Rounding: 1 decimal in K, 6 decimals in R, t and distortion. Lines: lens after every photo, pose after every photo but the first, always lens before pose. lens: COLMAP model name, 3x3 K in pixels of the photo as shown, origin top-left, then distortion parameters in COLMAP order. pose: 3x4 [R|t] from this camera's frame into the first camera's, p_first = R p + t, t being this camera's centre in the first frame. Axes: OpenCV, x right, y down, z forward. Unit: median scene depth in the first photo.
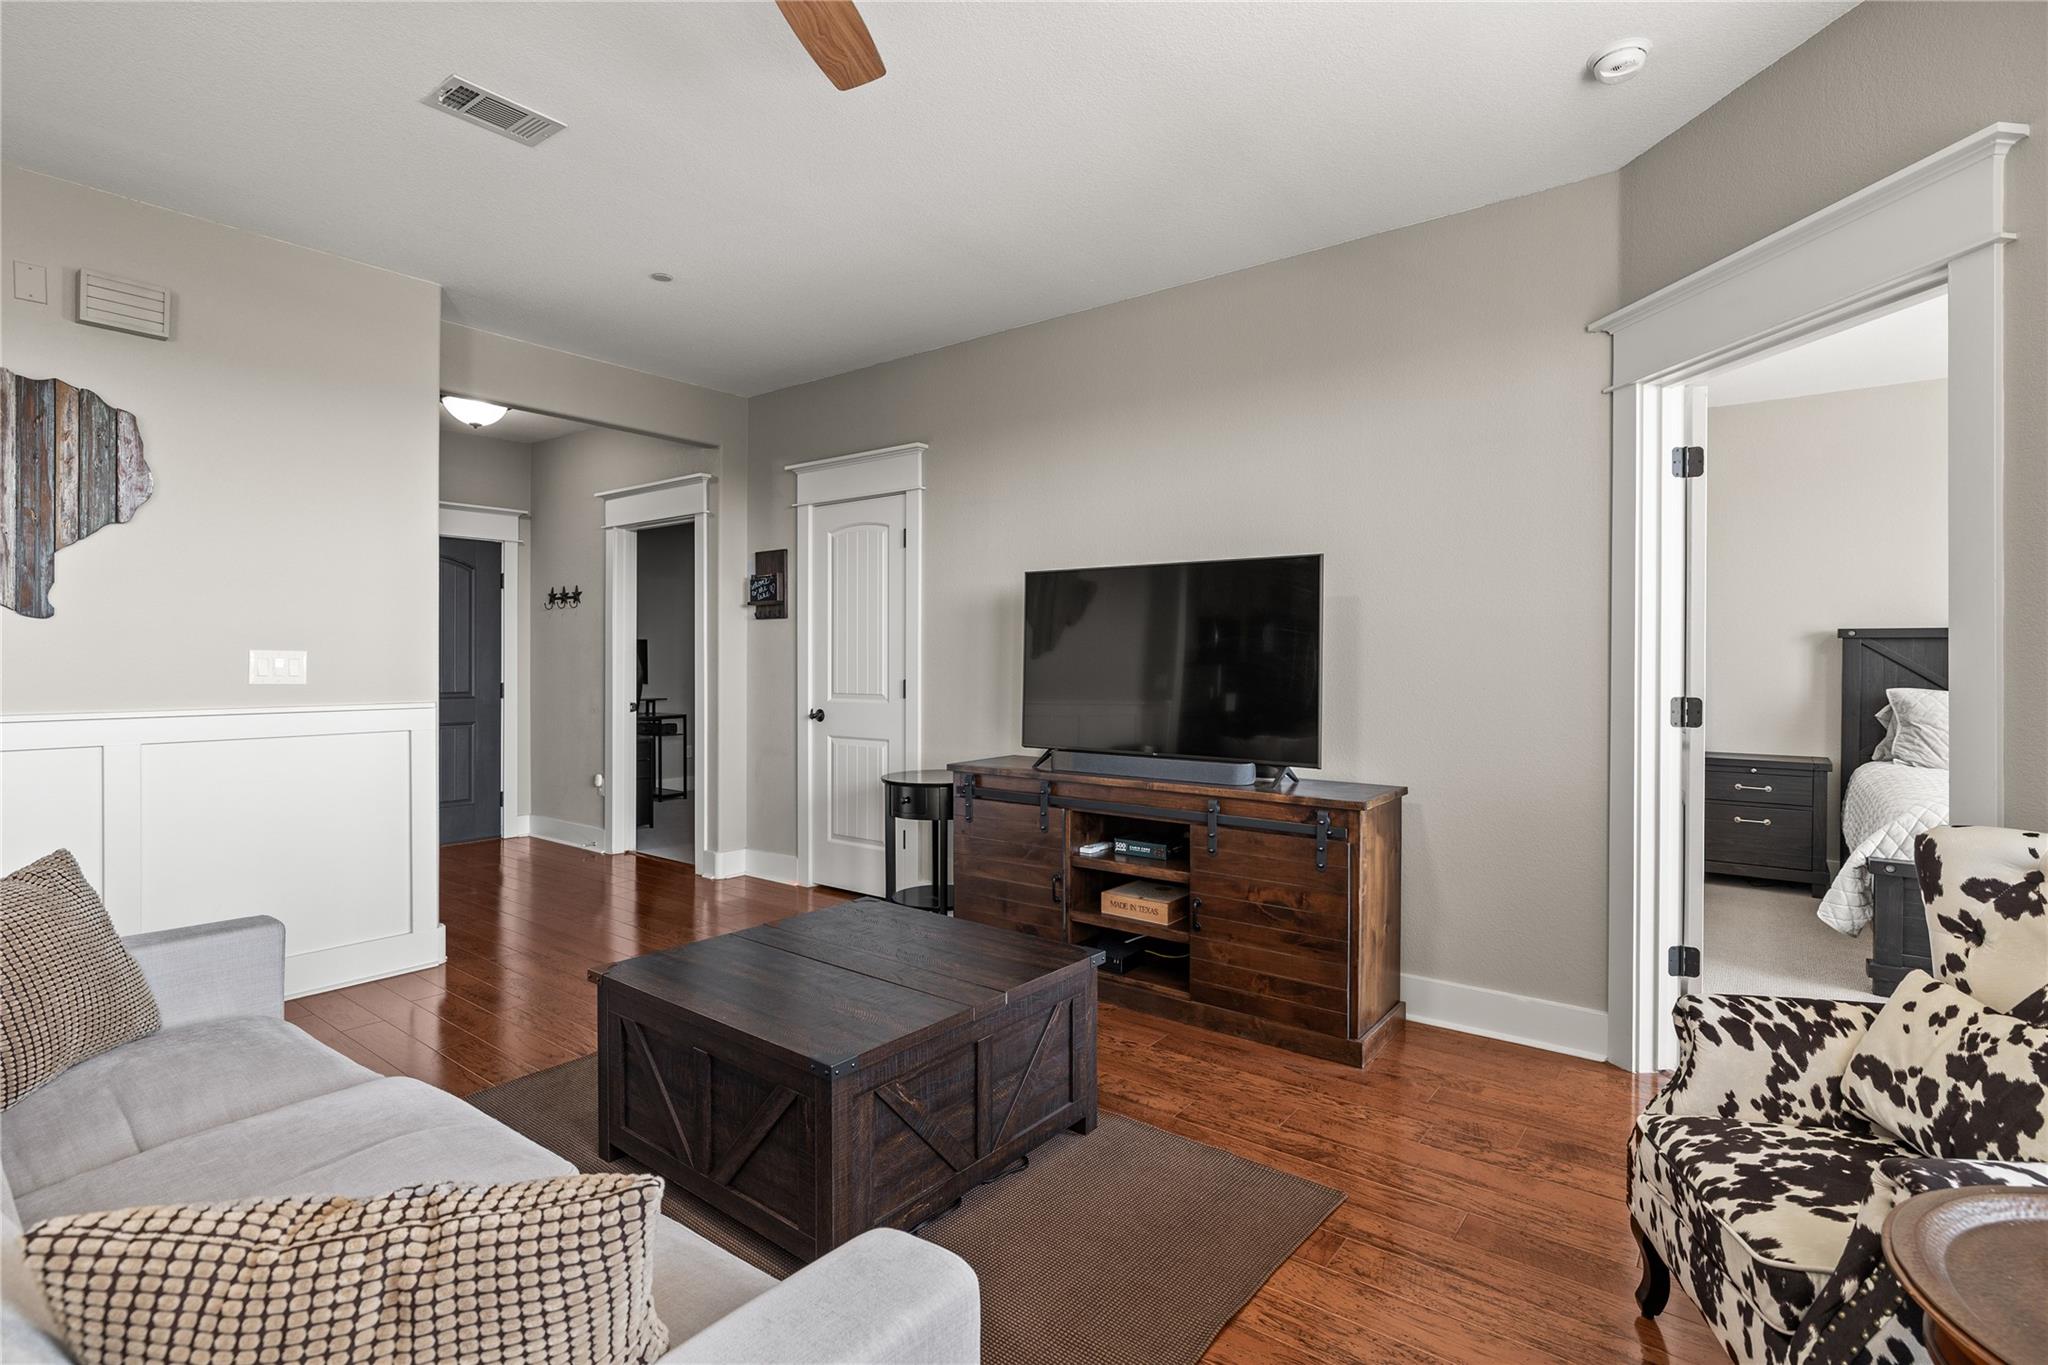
lens RADIAL K [[963.9, 0, 1030.1], [0, 963.9, 672.8], [0, 0, 1]] dist [-0.004066, 0.000521]
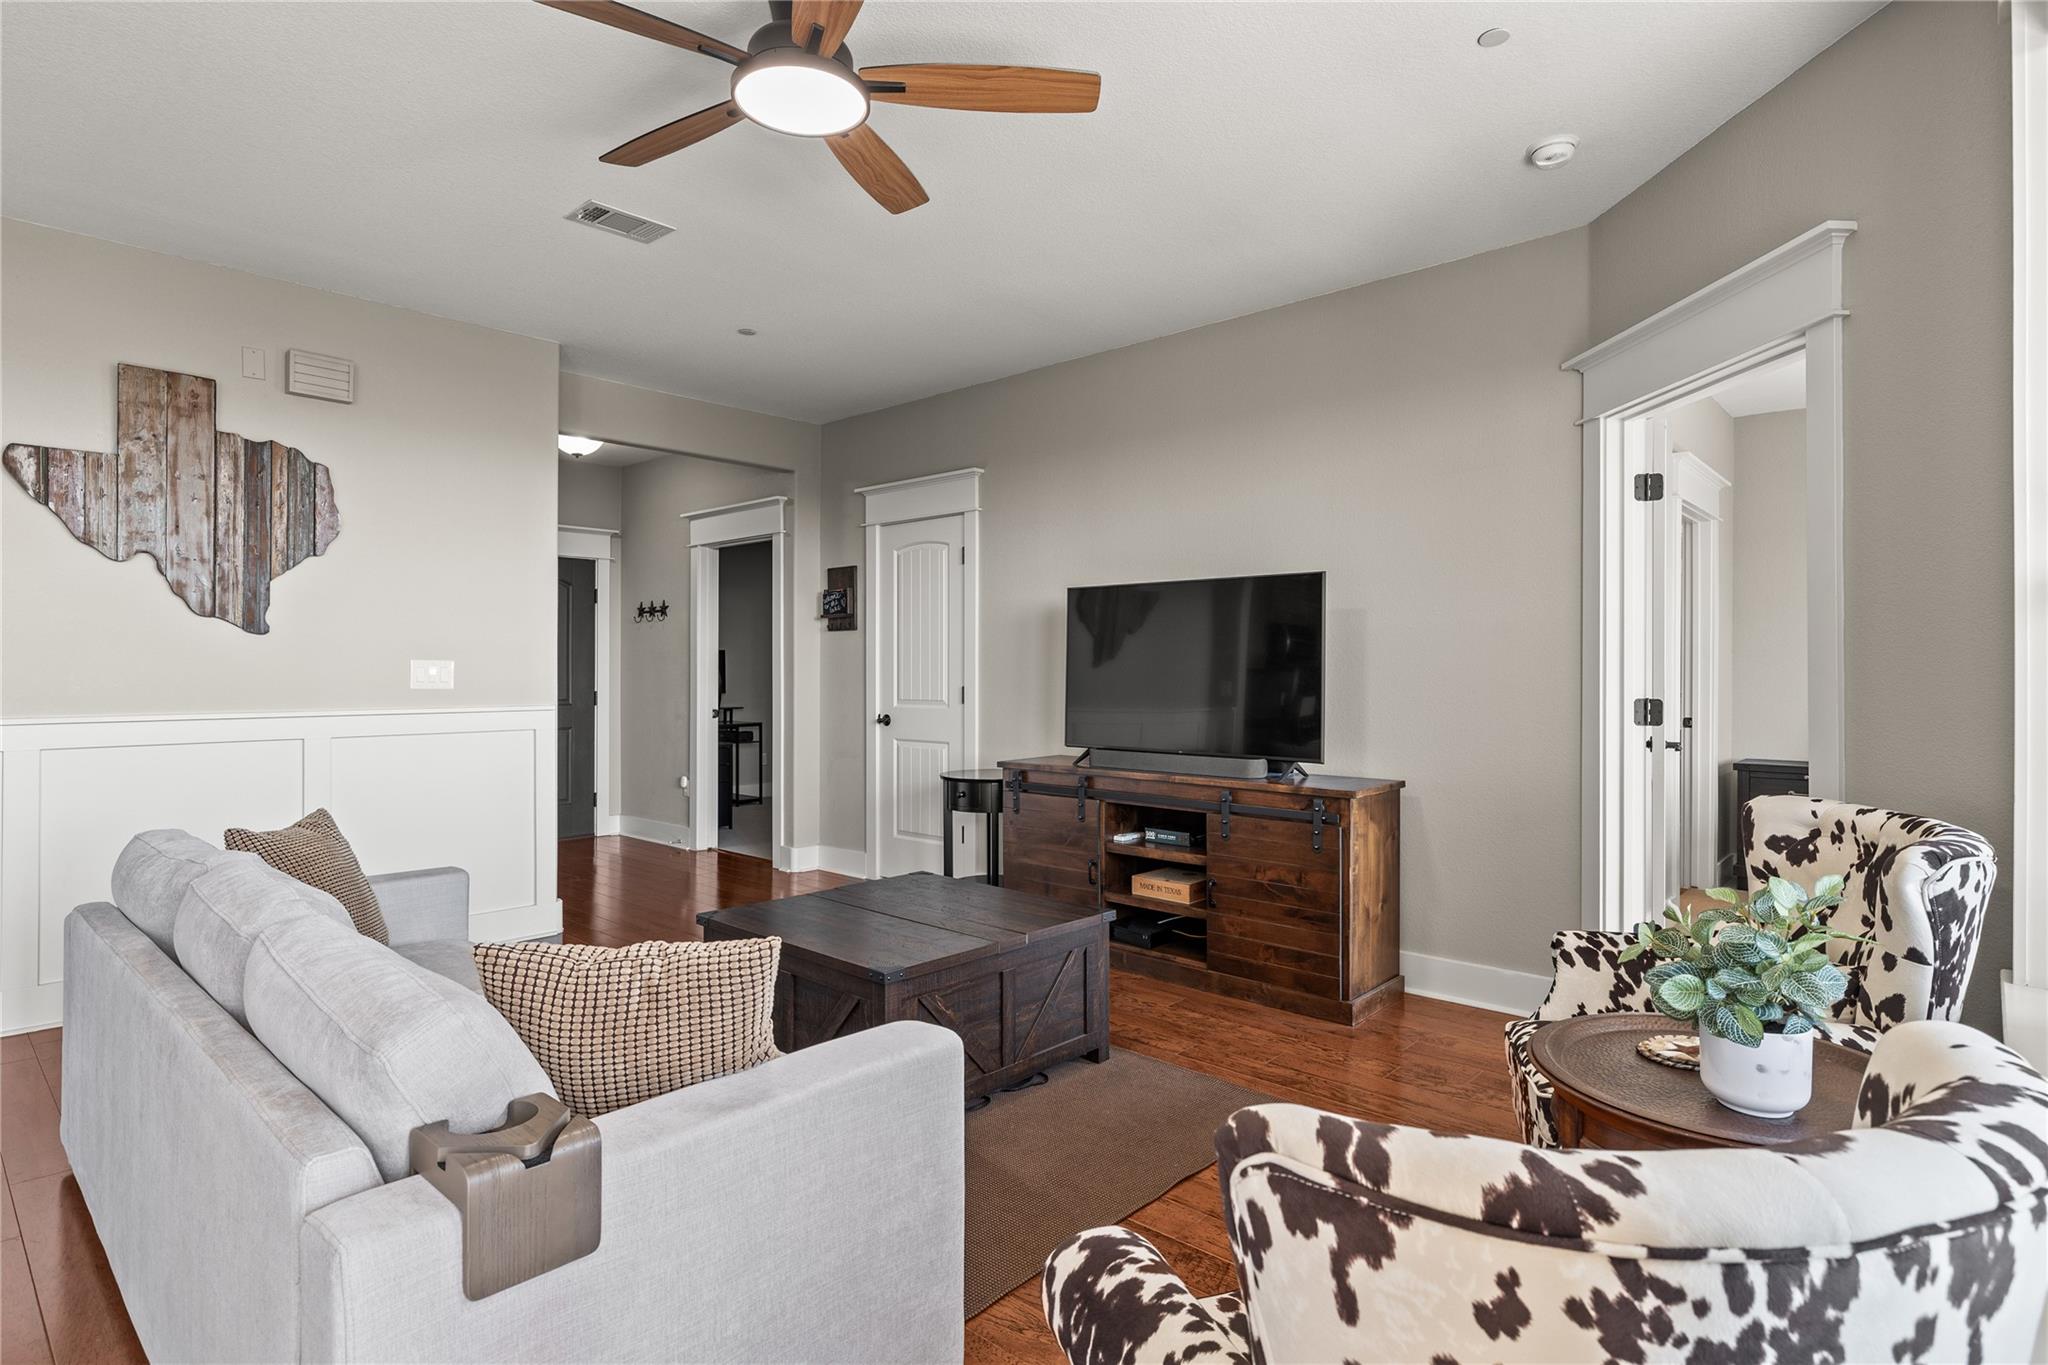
lens RADIAL K [[1053.1, 0, 1031.6], [0, 1053.1, 681.4], [0, 0, 1]] dist [0.001710, -0.000621]
pose [[0.996315, -0.000834, -0.085761, 0.072583], [0.000504, 0.999992, -0.003869, 0.009179], [0.085764, 0.003812, 0.996308, -0.259369]]
